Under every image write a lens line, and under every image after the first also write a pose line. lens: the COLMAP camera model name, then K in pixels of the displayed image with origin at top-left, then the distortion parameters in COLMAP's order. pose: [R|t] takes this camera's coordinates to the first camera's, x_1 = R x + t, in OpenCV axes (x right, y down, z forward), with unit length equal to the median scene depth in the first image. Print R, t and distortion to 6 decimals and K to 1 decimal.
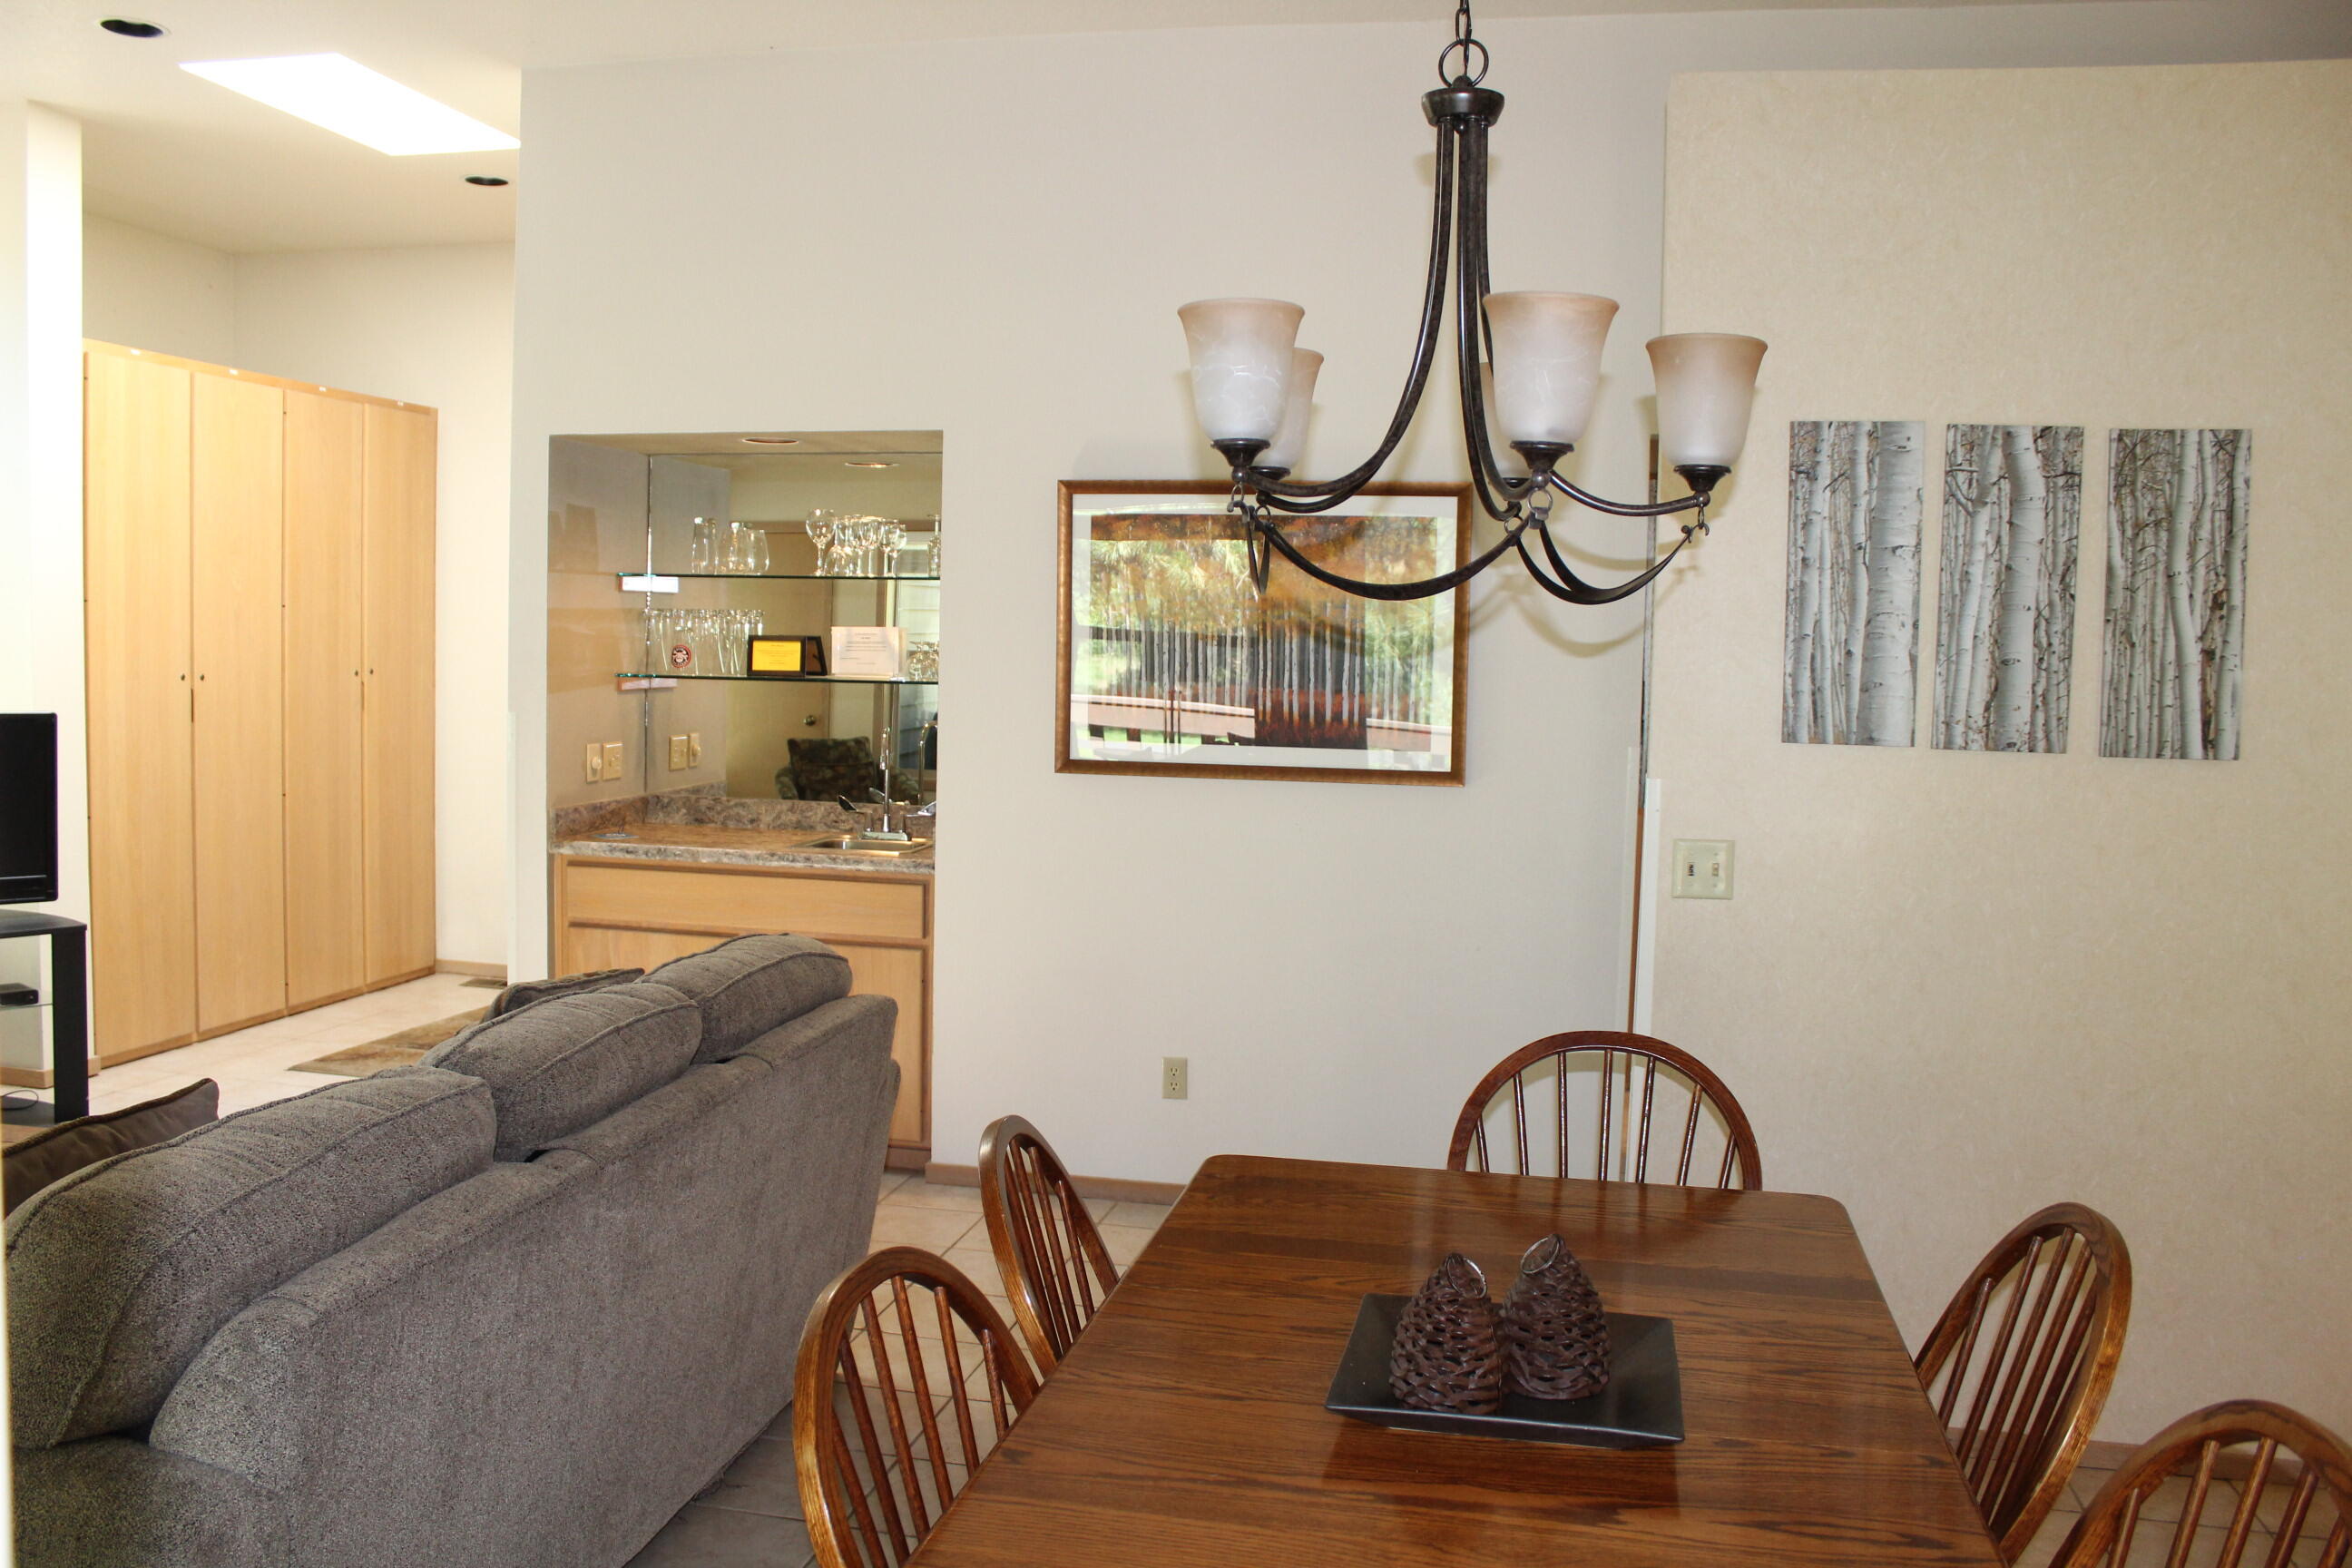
lens RADIAL K [[1972.8, 0, 1176.0], [0, 1972.8, 784.0], [0, 0, 1]] dist [-0.009241, -0.005354]
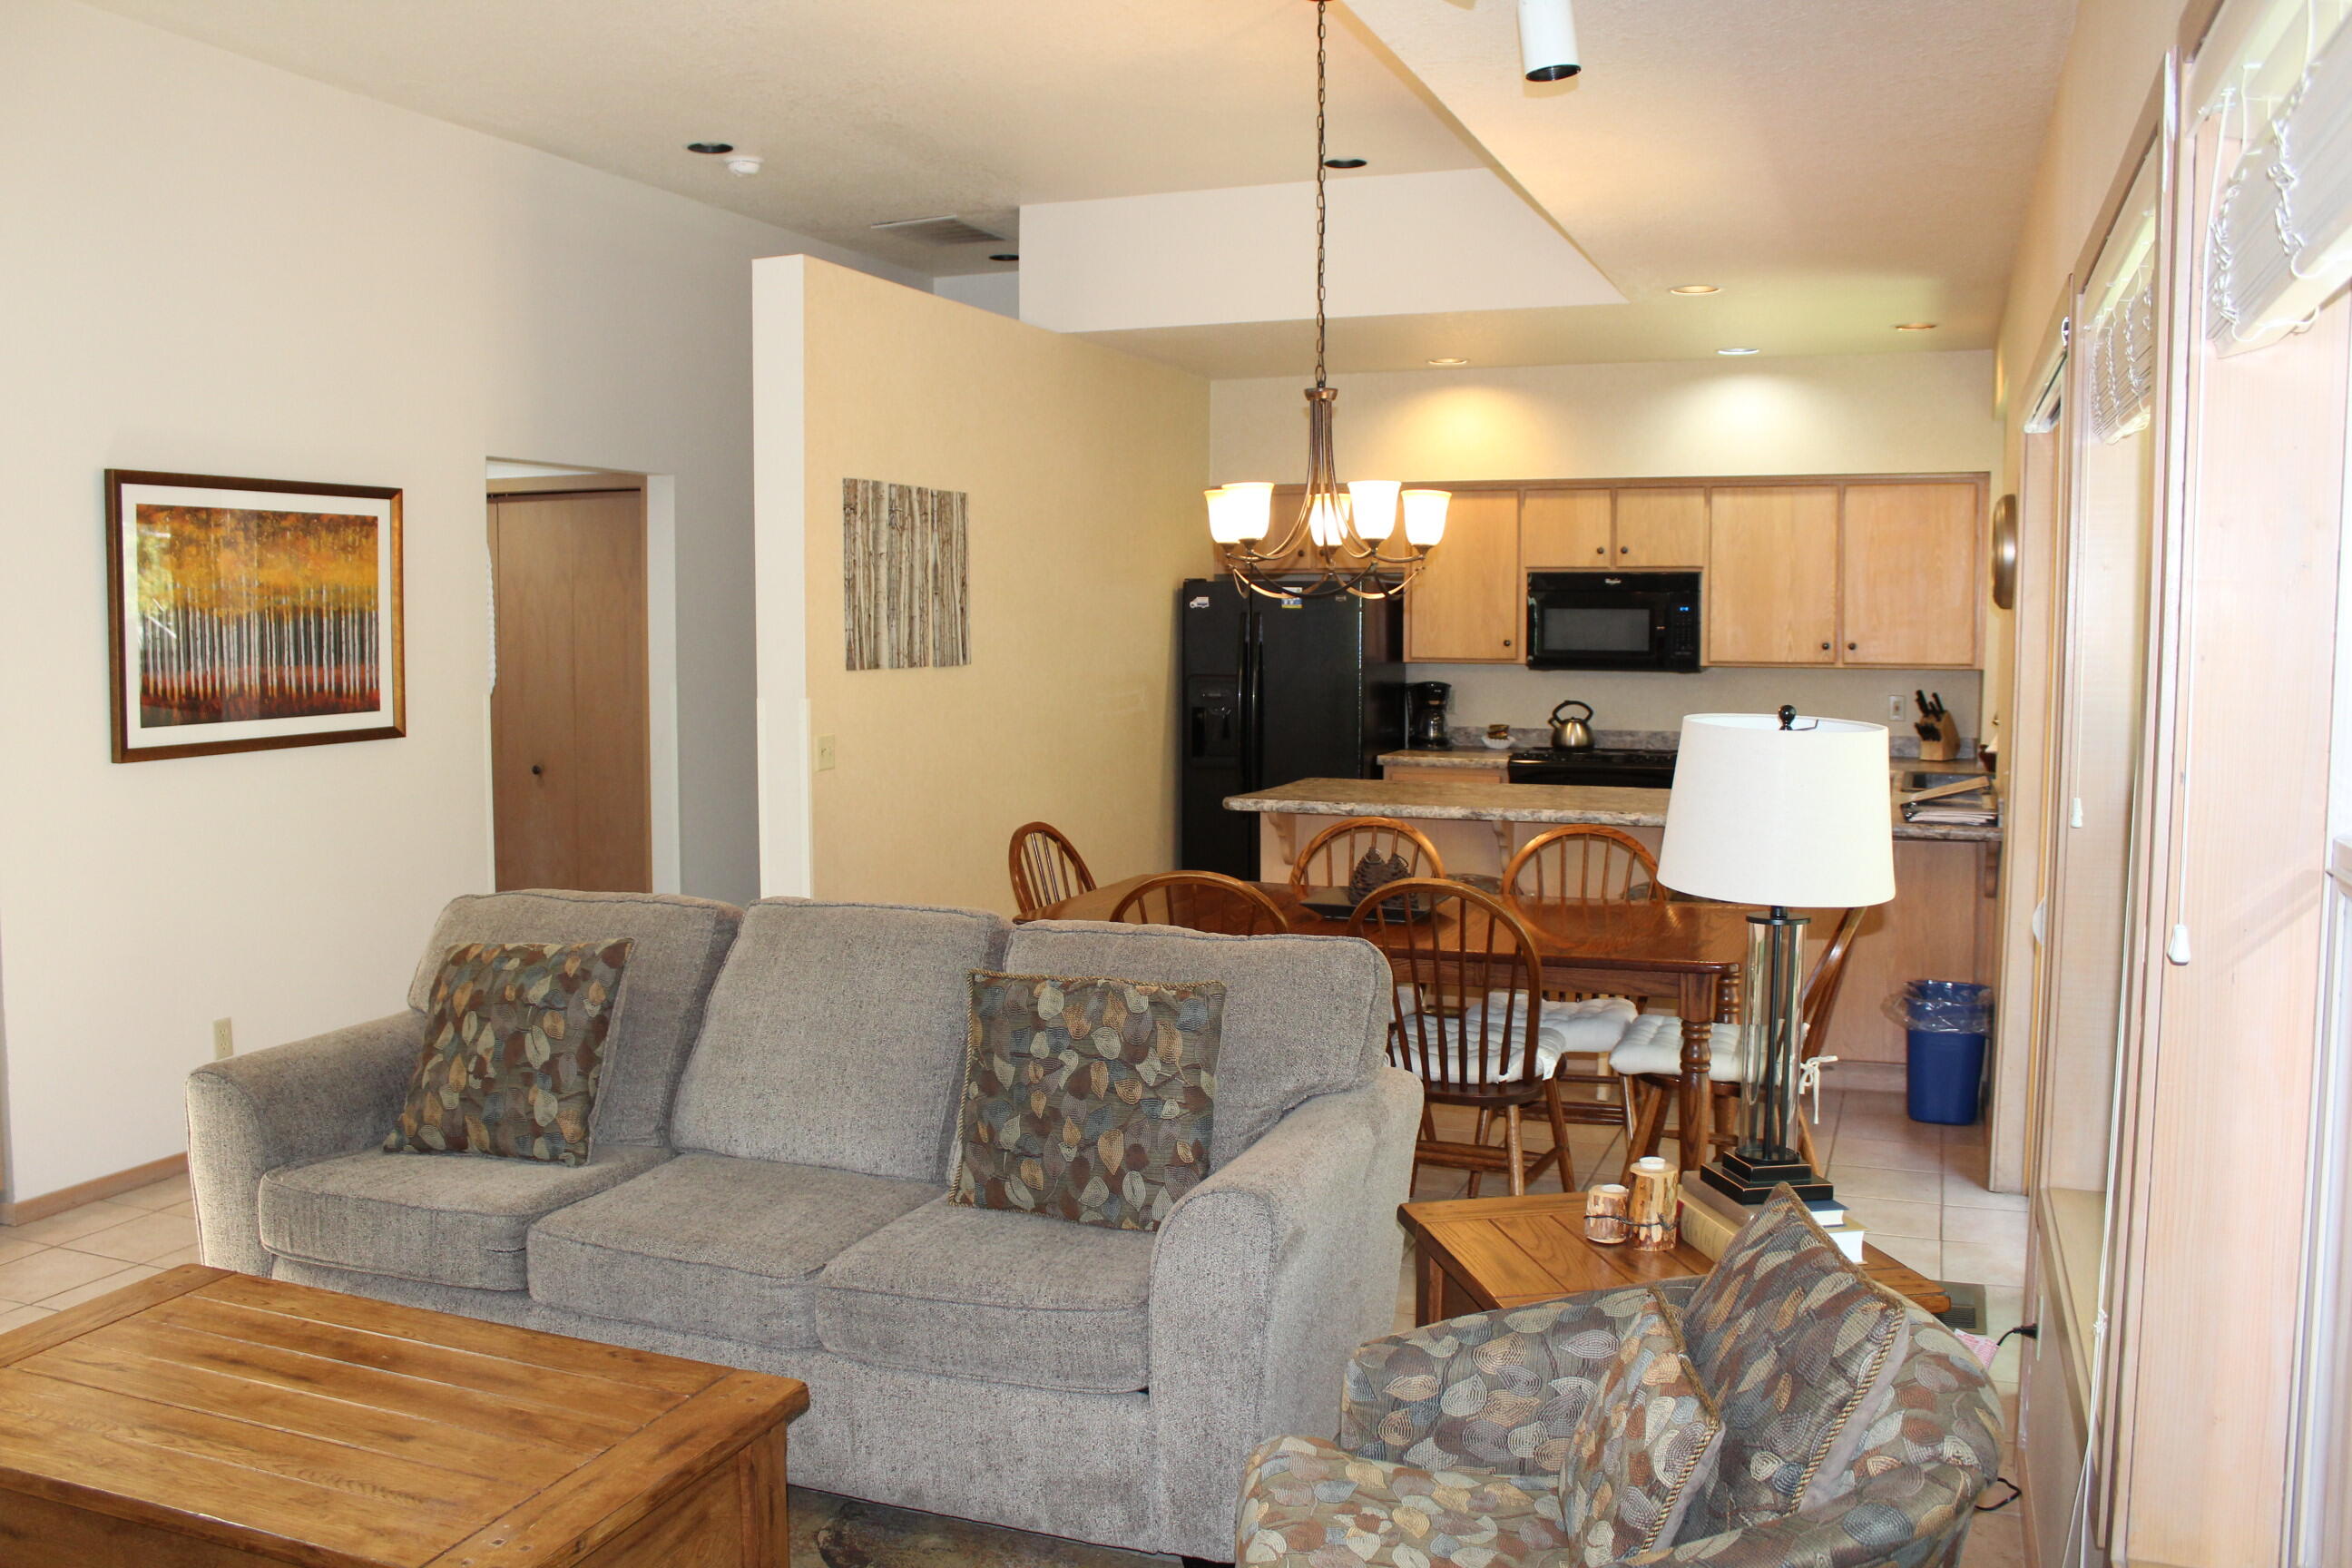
lens RADIAL K [[2048.9, 0, 1176.0], [0, 2048.9, 784.0], [0, 0, 1]] dist [0.002644, 0.003429]
pose [[0.211433, -0.112247, 0.970926, -1.340117], [0.084342, 0.991773, 0.096291, -0.070982], [-0.973747, 0.061530, 0.219160, 0.366670]]
